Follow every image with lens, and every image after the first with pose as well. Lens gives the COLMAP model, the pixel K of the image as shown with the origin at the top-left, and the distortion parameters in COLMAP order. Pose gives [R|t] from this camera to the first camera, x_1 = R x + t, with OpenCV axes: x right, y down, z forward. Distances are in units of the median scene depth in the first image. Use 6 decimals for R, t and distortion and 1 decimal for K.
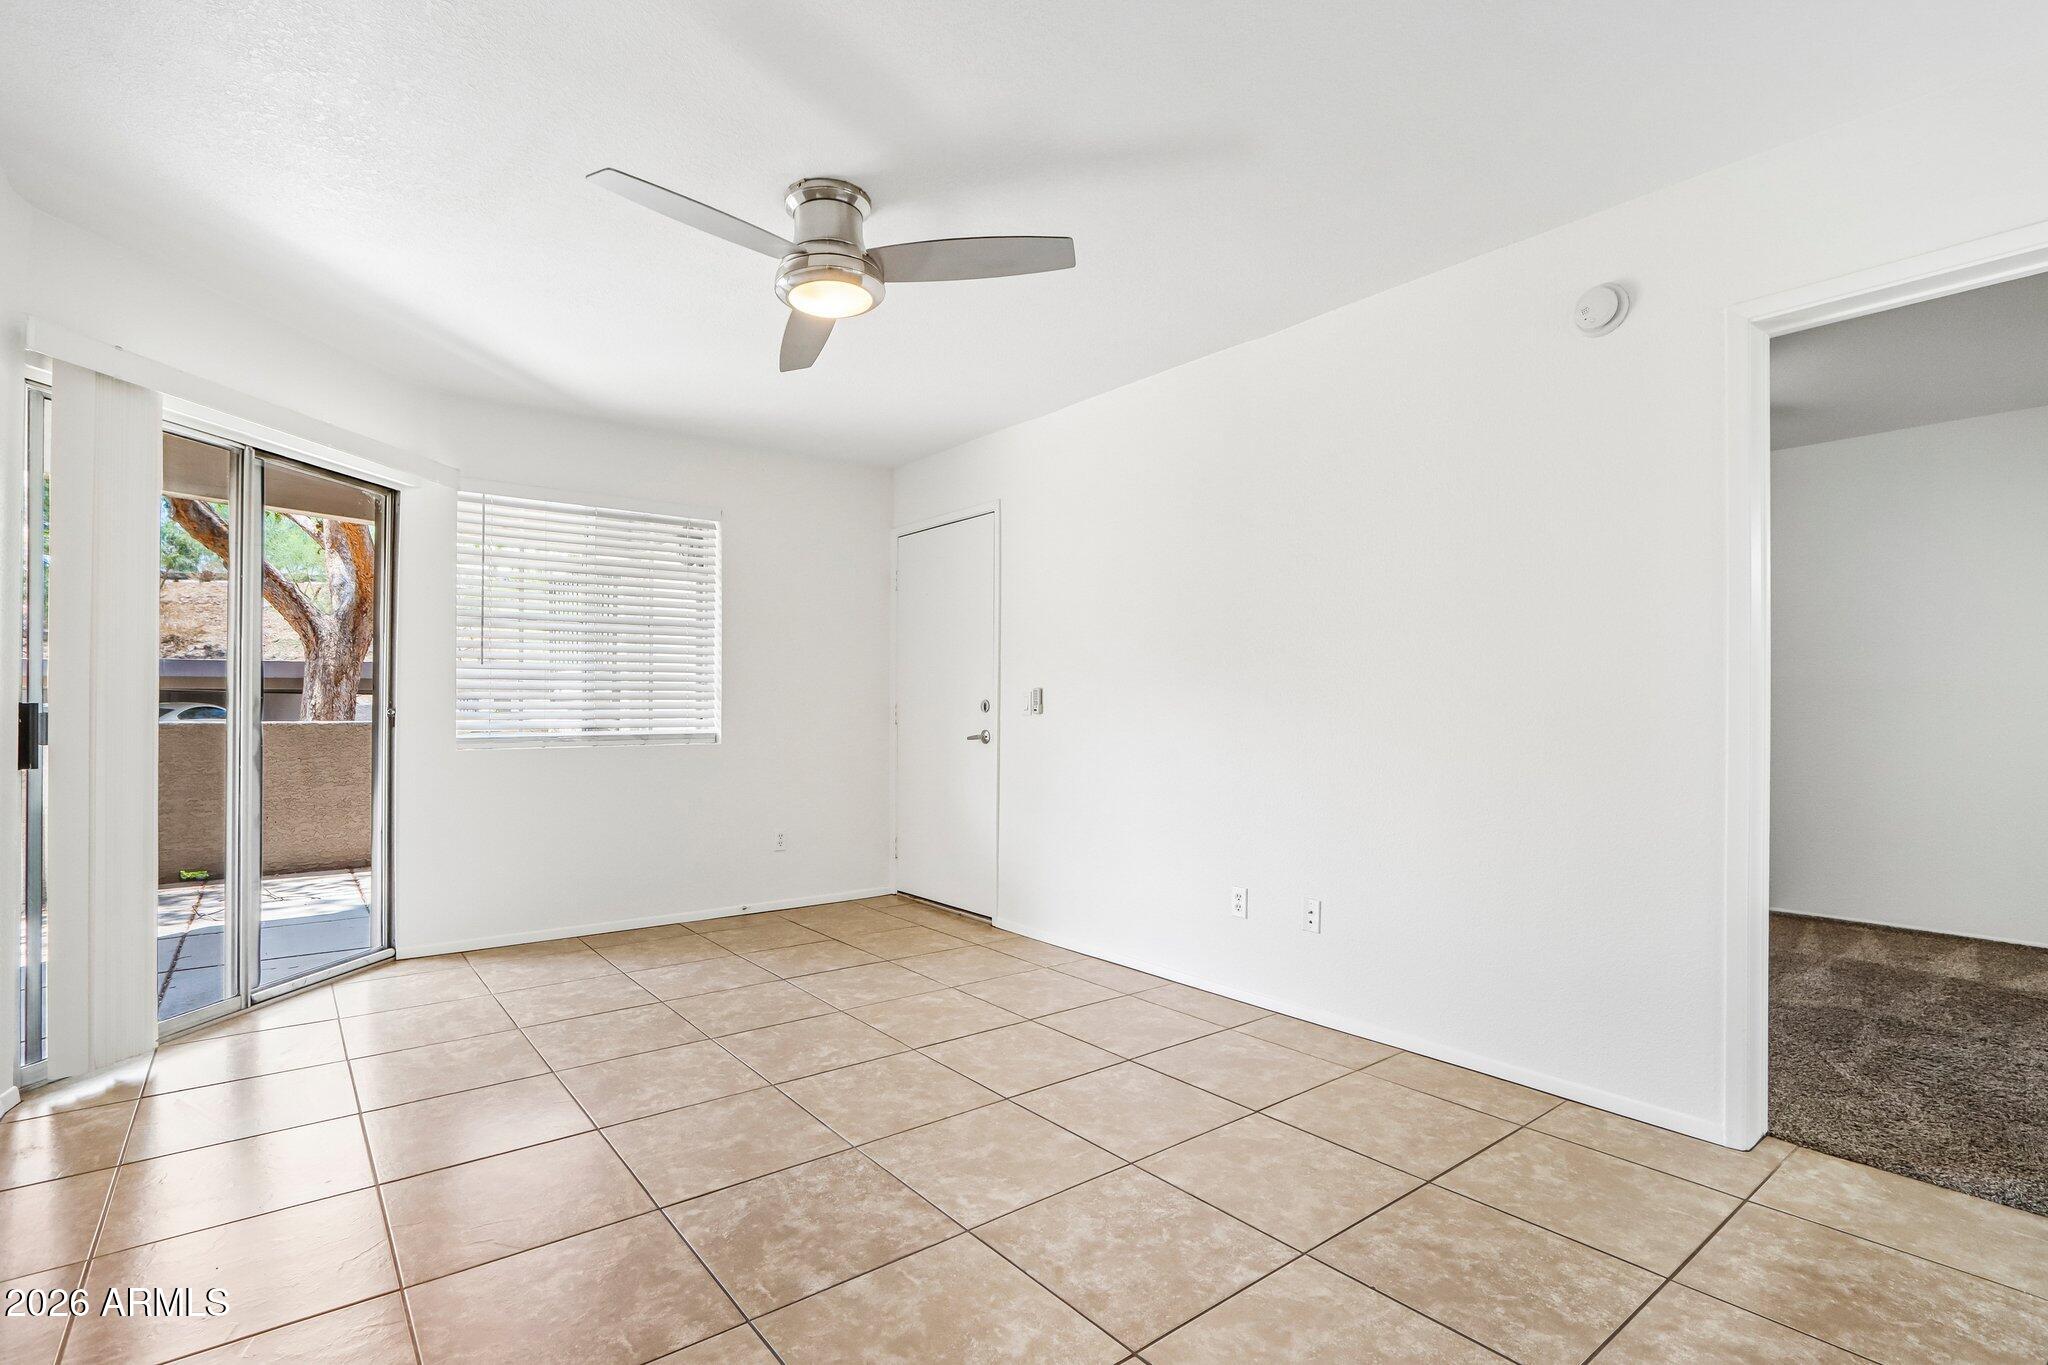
lens RADIAL K [[955.8, 0, 997.6], [0, 955.8, 703.9], [0, 0, 1]] dist [-0.010045, 0.001684]
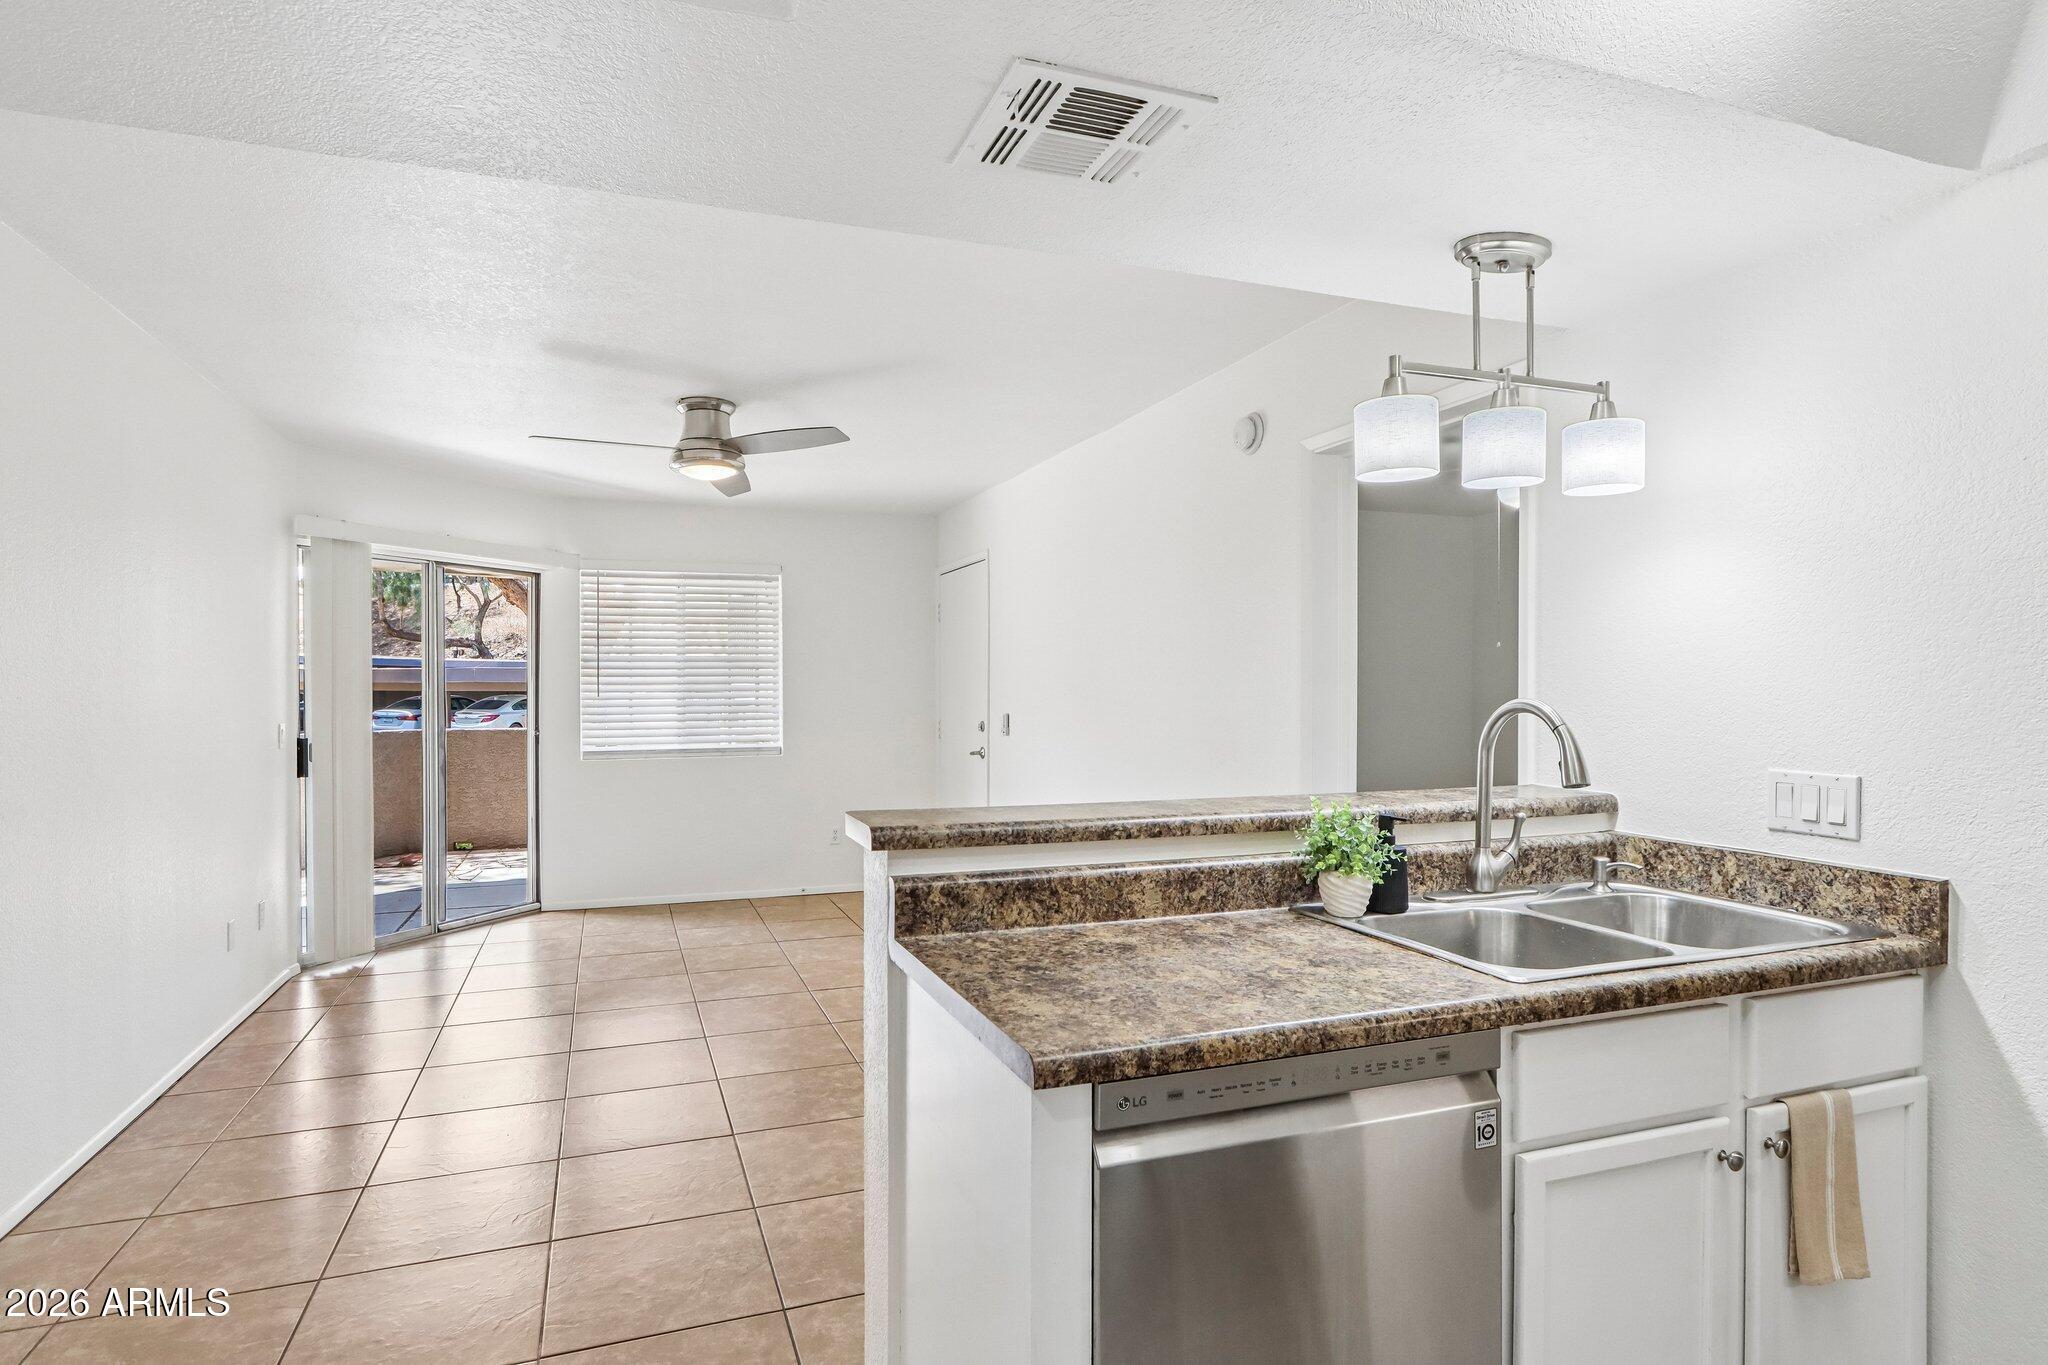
lens RADIAL K [[1087.2, 0, 1000.2], [0, 1087.2, 688.3], [0, 0, 1]] dist [-0.014365, 0.003806]
pose [[0.952187, -0.005193, -0.305471, 0.602598], [0.006699, 0.999970, 0.003880, -0.071526], [0.305441, -0.005741, 0.952194, -0.369428]]
